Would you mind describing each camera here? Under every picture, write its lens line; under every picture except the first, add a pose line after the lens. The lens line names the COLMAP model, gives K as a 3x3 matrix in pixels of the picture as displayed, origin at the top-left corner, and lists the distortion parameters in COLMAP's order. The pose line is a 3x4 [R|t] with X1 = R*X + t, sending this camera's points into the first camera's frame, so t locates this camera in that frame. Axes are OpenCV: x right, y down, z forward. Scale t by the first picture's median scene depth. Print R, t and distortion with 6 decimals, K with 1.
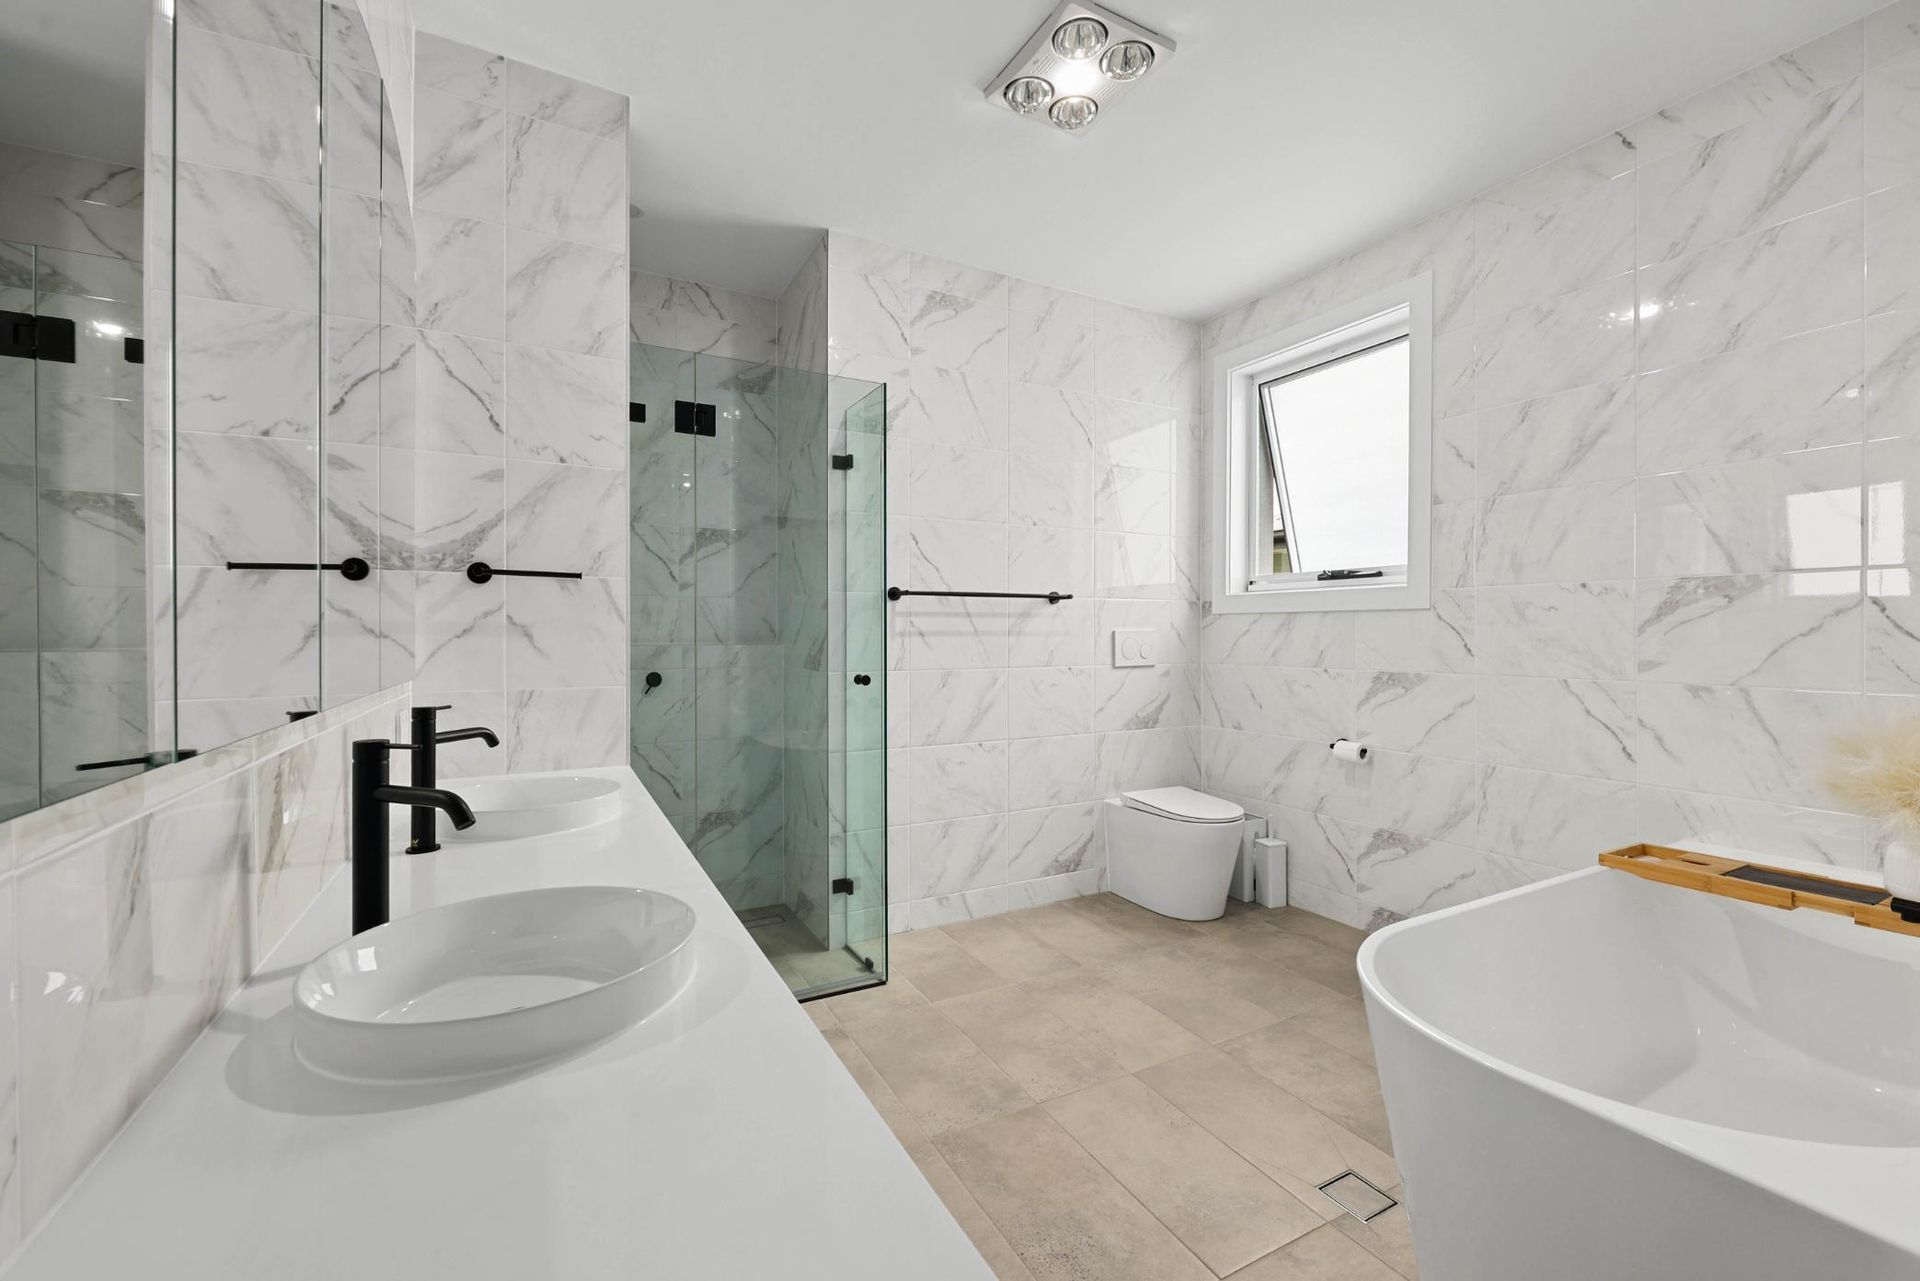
lens RADIAL K [[799.5, 0, 963.7], [0, 799.5, 645.0], [0, 0, 1]] dist [-0.001710, -0.000112]
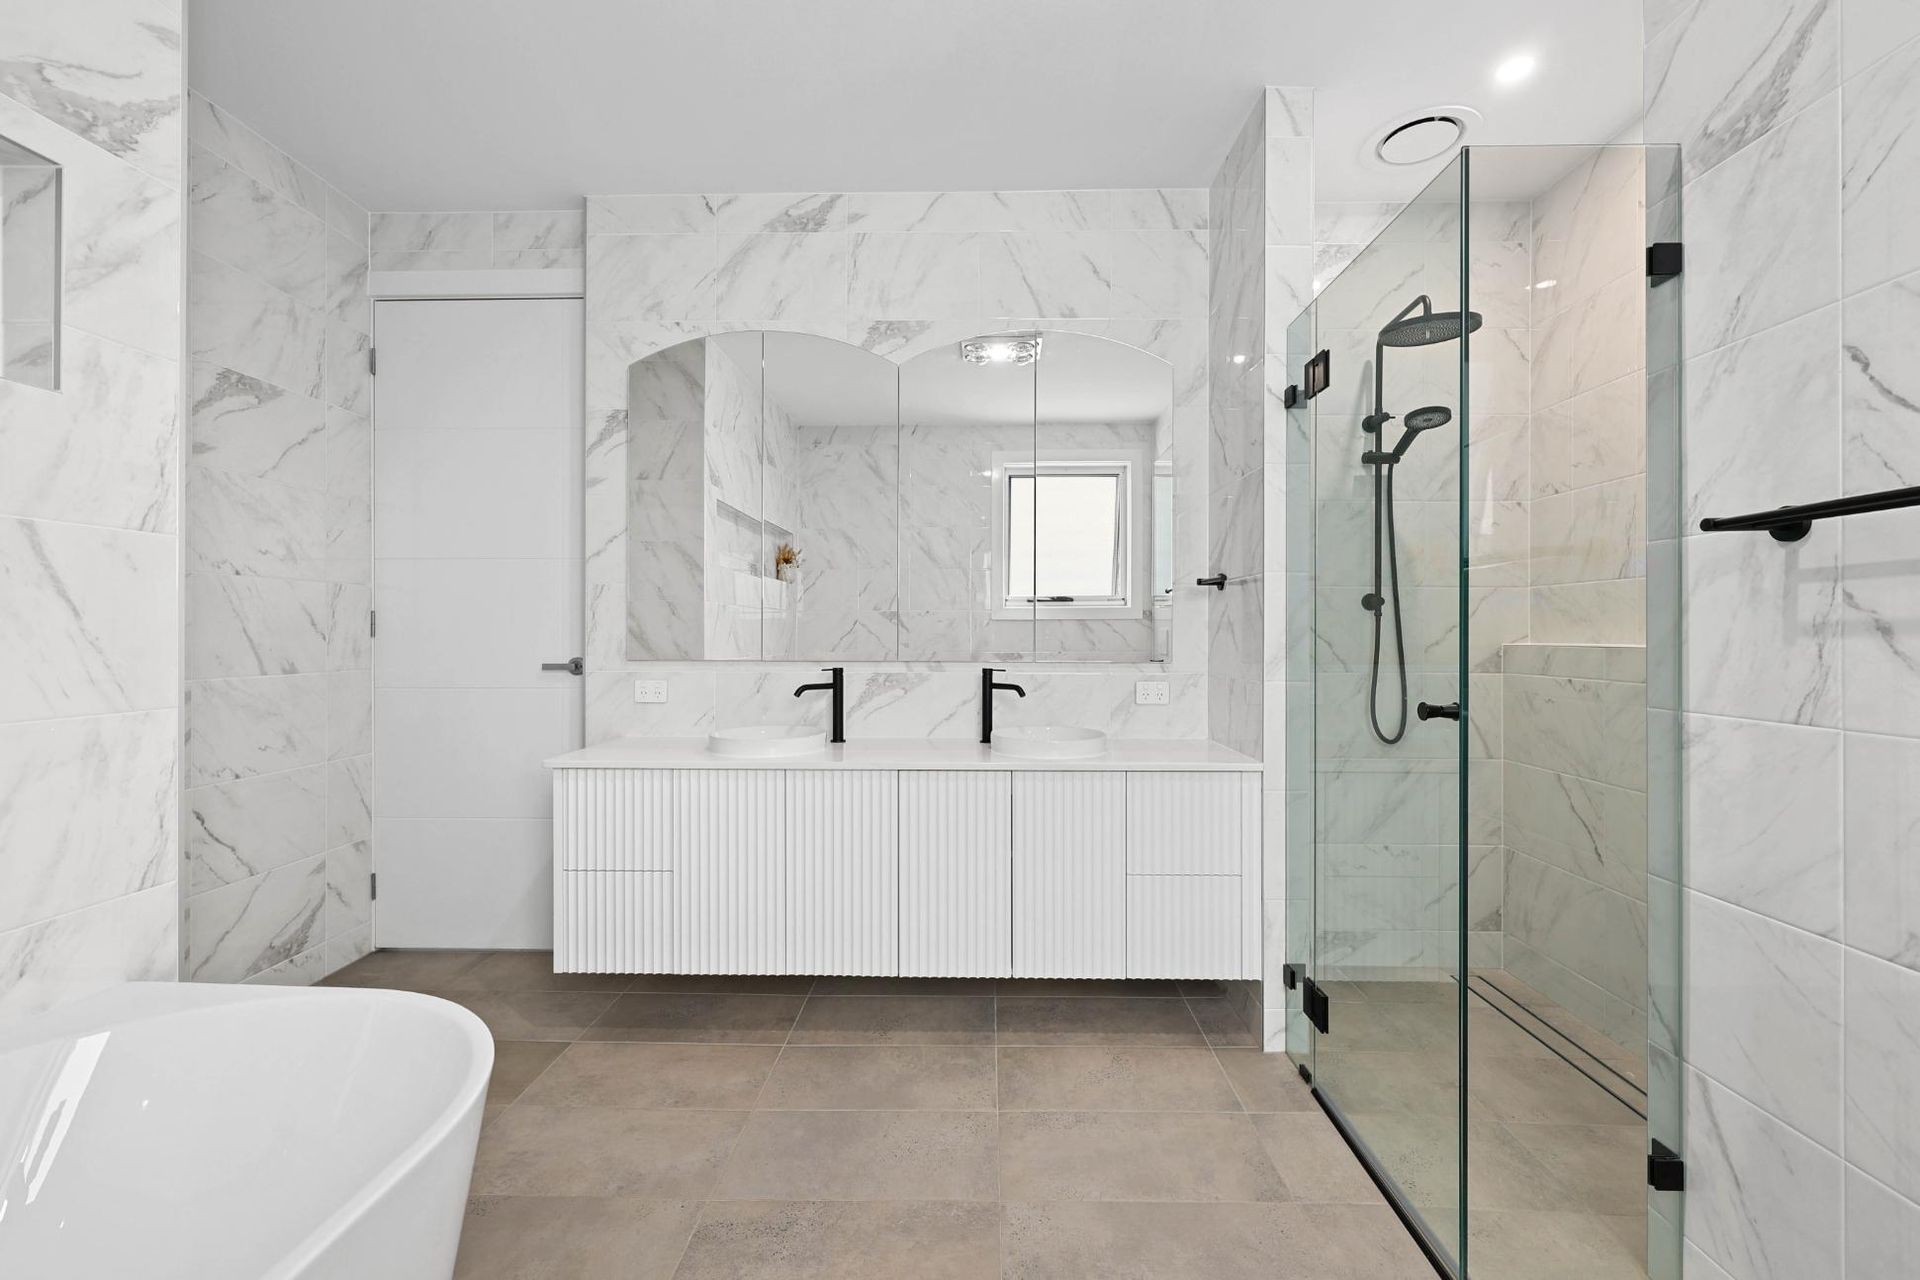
lens RADIAL K [[802.9, 0, 962.1], [0, 802.9, 636.6], [0, 0, 1]] dist [0.001615, 0.000079]
pose [[-0.513395, 0.000495, -0.858152, 0.671862], [-0.015924, 0.999822, 0.010103, -0.010900], [0.858005, 0.018852, -0.513296, 1.280179]]
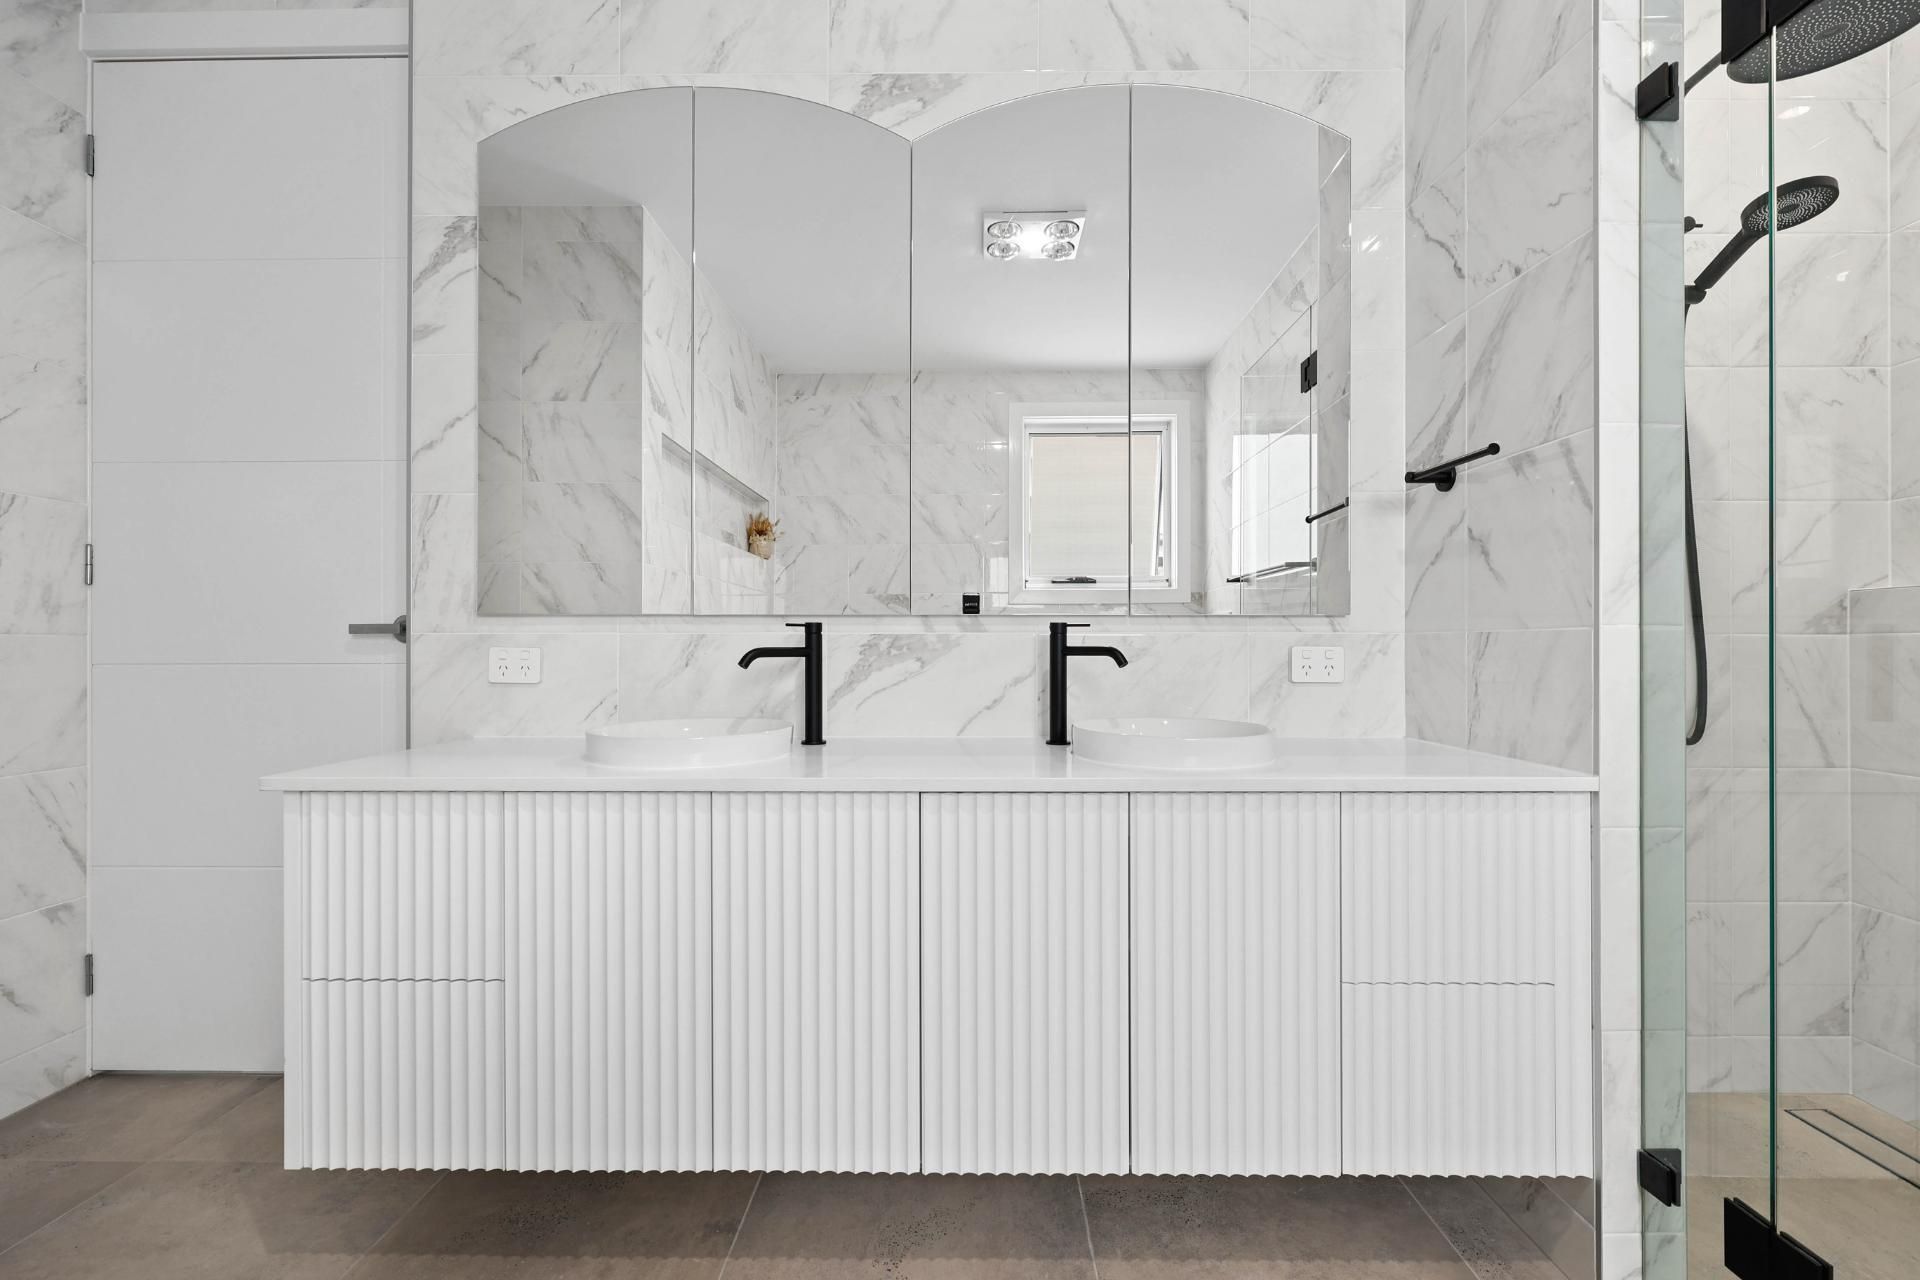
lens RADIAL K [[799.5, 0, 963.7], [0, 799.5, 644.5], [0, 0, 1]] dist [-0.001710, -0.000112]
pose [[-0.501699, -0.006252, -0.865019, 0.275024], [-0.013754, 0.999905, 0.000749, 0.073193], [0.864933, 0.012273, -0.501738, 0.971609]]
